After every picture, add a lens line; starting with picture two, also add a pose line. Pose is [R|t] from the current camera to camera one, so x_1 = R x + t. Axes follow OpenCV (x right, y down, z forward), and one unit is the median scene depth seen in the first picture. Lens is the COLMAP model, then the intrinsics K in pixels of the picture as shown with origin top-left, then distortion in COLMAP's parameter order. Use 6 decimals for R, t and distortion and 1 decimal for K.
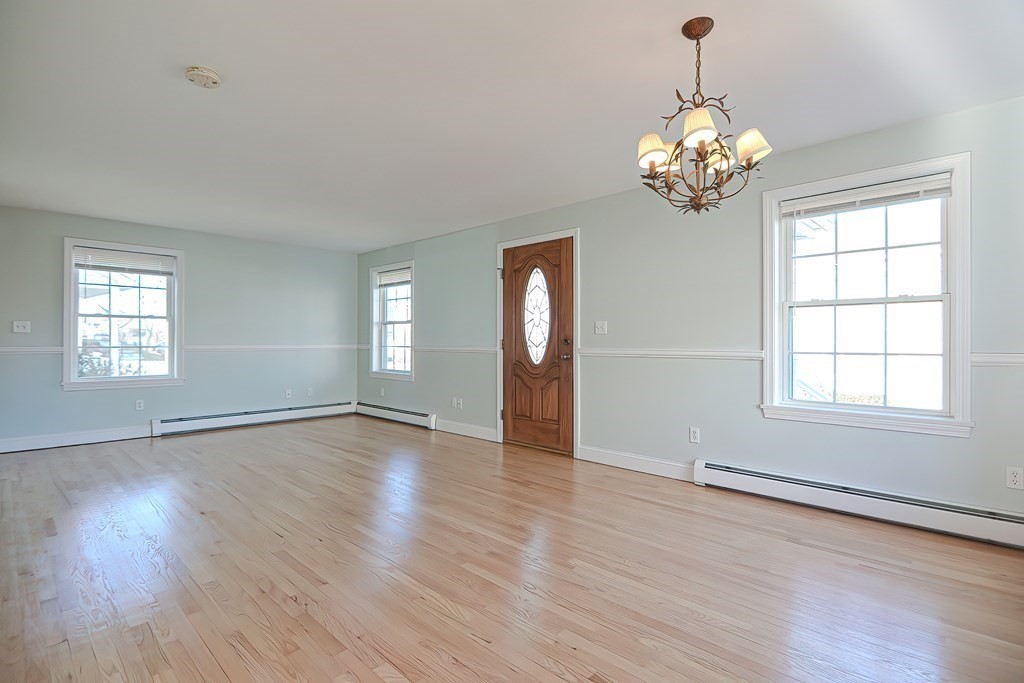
lens RADIAL K [[487.0, 0, 512.0], [0, 487.0, 341.5], [0, 0, 1]] dist [0.000649, -0.000211]
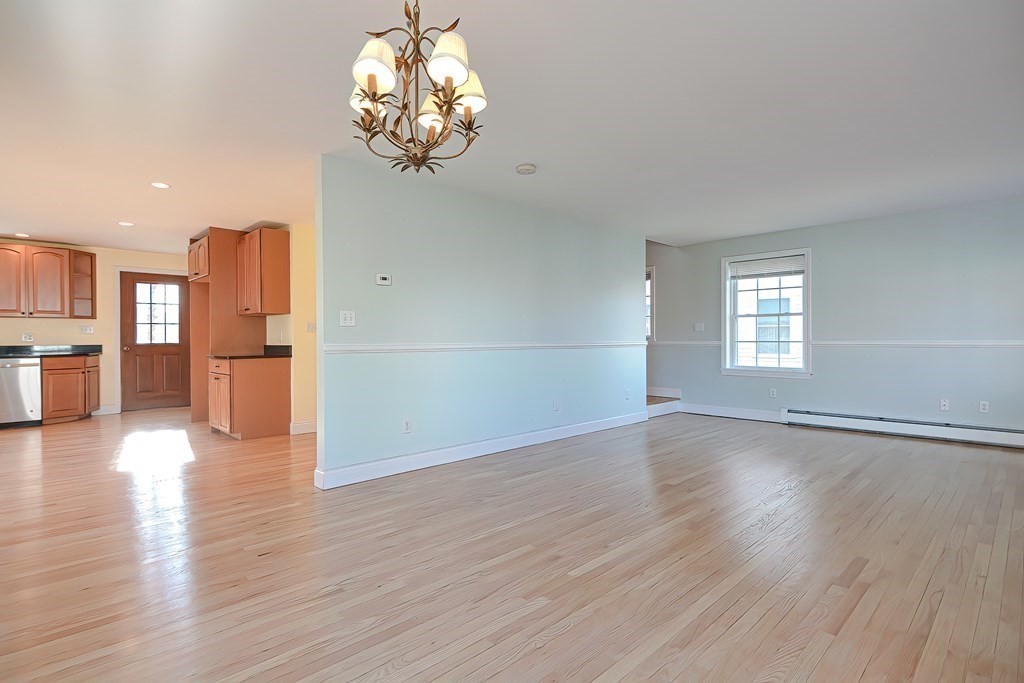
lens RADIAL K [[505.7, 0, 506.5], [0, 505.7, 341.5], [0, 0, 1]] dist [-0.000214, -0.001055]
pose [[-0.021305, 0.007994, -0.999741, 0.639640], [0.003955, 0.999961, 0.007912, -0.000731], [0.999765, -0.003785, -0.021336, 0.615940]]
